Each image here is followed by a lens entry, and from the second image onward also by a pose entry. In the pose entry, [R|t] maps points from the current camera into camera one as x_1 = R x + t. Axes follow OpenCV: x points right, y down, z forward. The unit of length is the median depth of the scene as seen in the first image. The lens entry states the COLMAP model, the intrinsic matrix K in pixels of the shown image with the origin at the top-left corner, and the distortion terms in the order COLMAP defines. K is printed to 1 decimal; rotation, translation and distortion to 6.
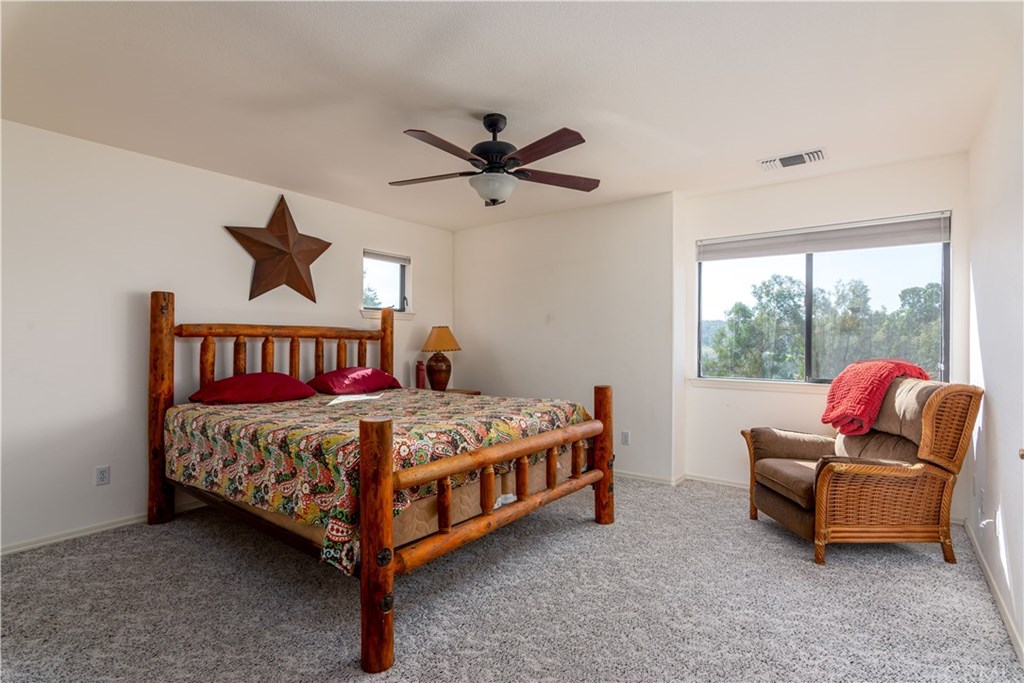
lens RADIAL K [[497.1, 0, 494.4], [0, 497.1, 339.9], [0, 0, 1]] dist [0.015748, -0.000167]
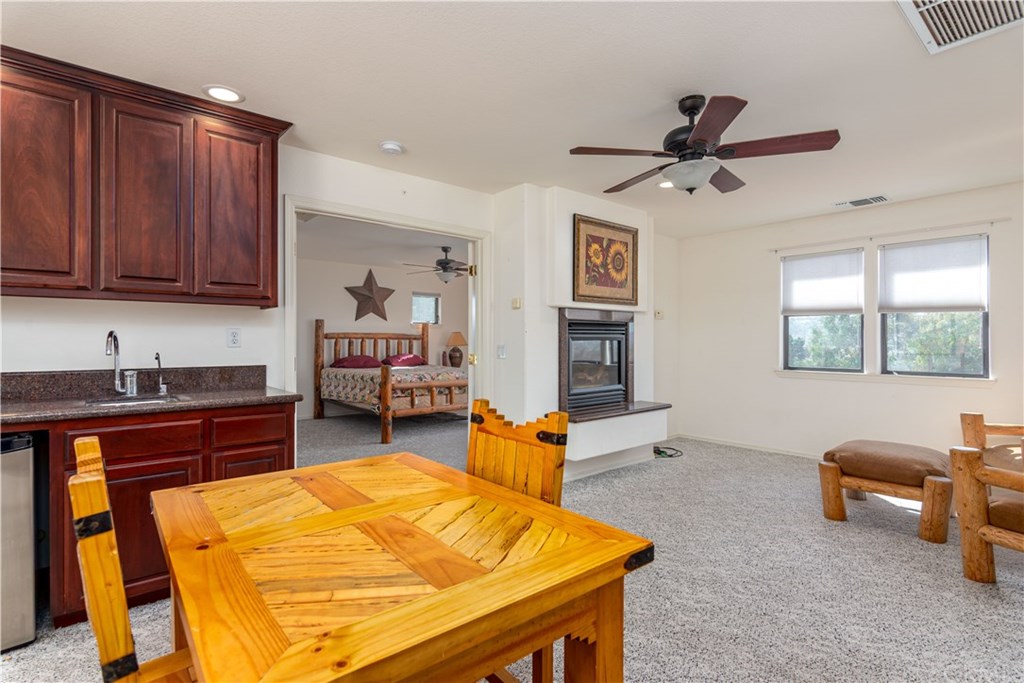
lens RADIAL K [[508.9, 0, 510.5], [0, 508.9, 334.6], [0, 0, 1]] dist [-0.004760, -0.000703]
pose [[0.981306, -0.003602, -0.192420, 0.547380], [0.002019, 0.999962, -0.008423, -0.002334], [0.192444, 0.007877, 0.981276, -0.949402]]
